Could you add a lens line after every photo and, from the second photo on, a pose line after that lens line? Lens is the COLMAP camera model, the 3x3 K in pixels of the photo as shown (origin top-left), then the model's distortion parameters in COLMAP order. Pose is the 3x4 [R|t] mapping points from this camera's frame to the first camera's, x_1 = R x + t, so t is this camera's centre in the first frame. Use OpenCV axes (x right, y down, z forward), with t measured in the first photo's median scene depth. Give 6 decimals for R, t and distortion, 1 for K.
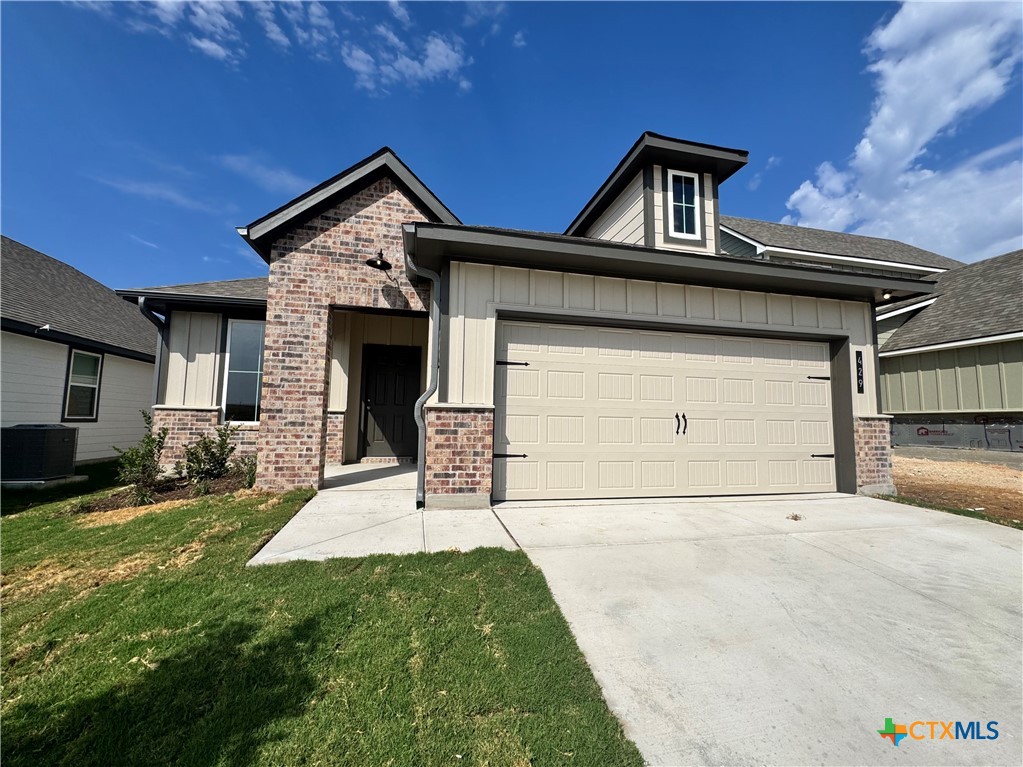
lens RADIAL K [[408.5, 0, 512.6], [0, 408.5, 382.5], [0, 0, 1]] dist [-0.001292, 0.000087]
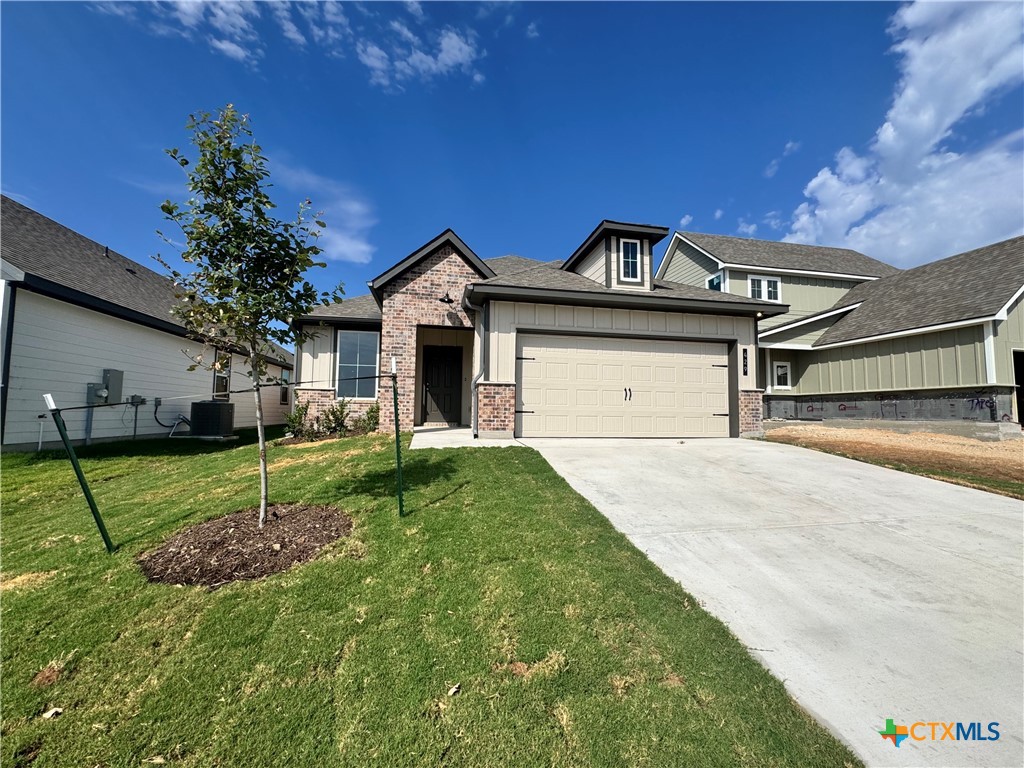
lens RADIAL K [[408.9, 0, 513.1], [0, 408.9, 383.0], [0, 0, 1]] dist [-0.001292, 0.000087]
pose [[0.999349, -0.005775, -0.035607, 0.005421], [0.006538, 0.999751, 0.021337, 0.013135], [0.035475, -0.021556, 0.999138, -0.509018]]
